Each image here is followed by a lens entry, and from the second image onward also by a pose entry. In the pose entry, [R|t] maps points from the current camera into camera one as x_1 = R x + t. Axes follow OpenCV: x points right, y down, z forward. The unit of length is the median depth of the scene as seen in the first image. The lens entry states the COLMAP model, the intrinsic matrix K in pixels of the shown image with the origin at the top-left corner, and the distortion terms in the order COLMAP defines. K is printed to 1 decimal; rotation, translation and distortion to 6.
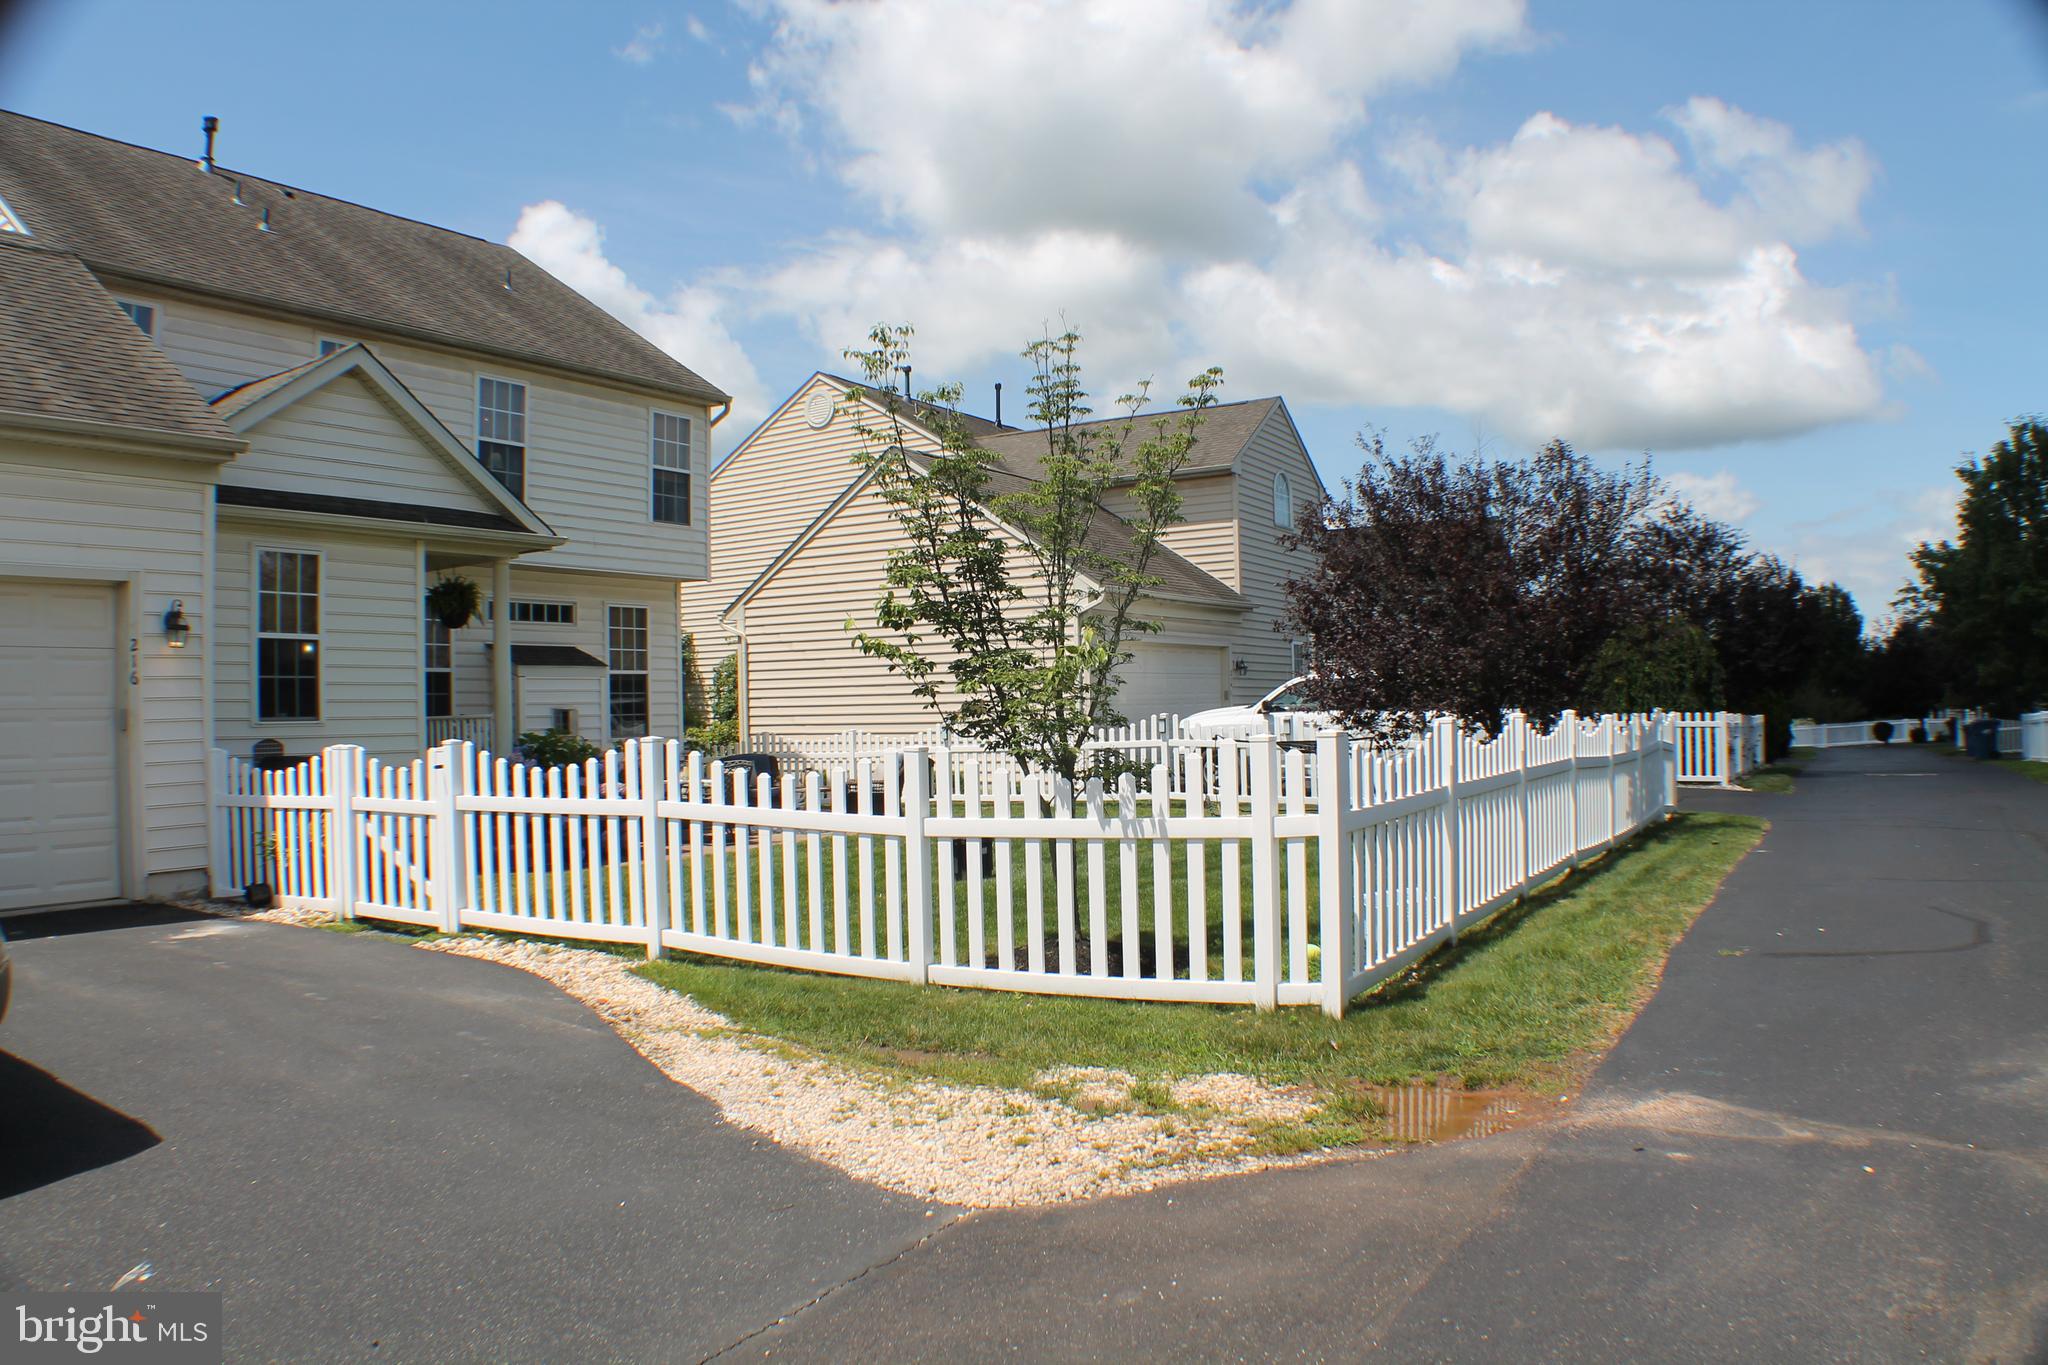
lens RADIAL K [[1446.1, 0, 1029.6], [0, 1446.1, 692.5], [0, 0, 1]] dist [-0.224146, 0.072649]
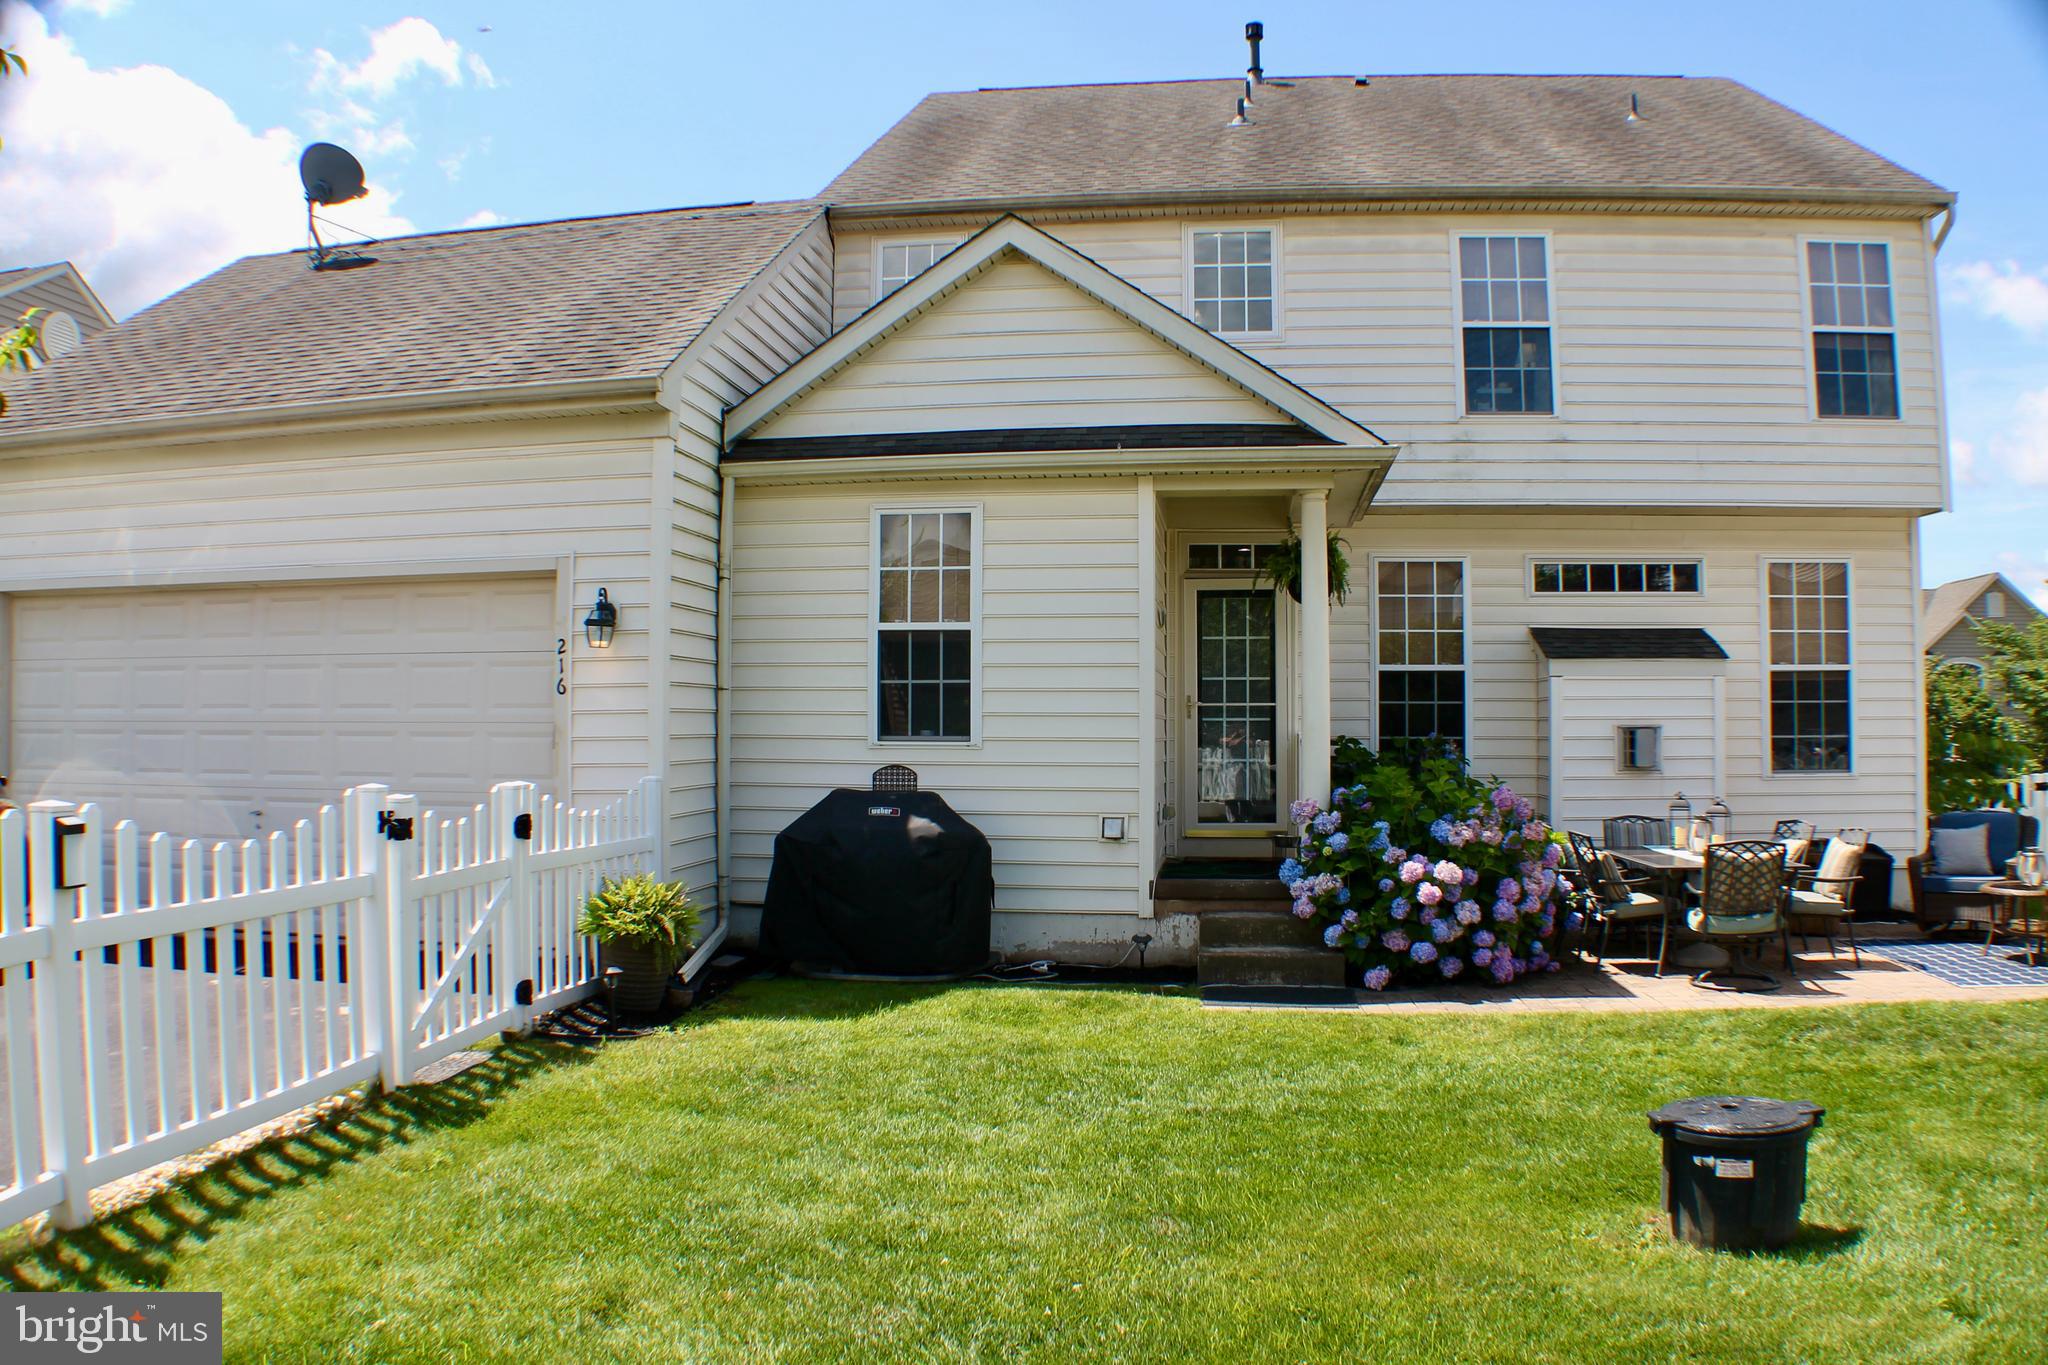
lens RADIAL K [[1446.1, 0, 1029.6], [0, 1446.1, 692.5], [0, 0, 1]] dist [-0.224146, 0.072649]
pose [[0.398493, -0.001172, -0.917170, 0.136170], [0.000683, 0.999999, -0.000981, -0.003398], [0.917171, -0.000236, 0.398494, 0.513812]]
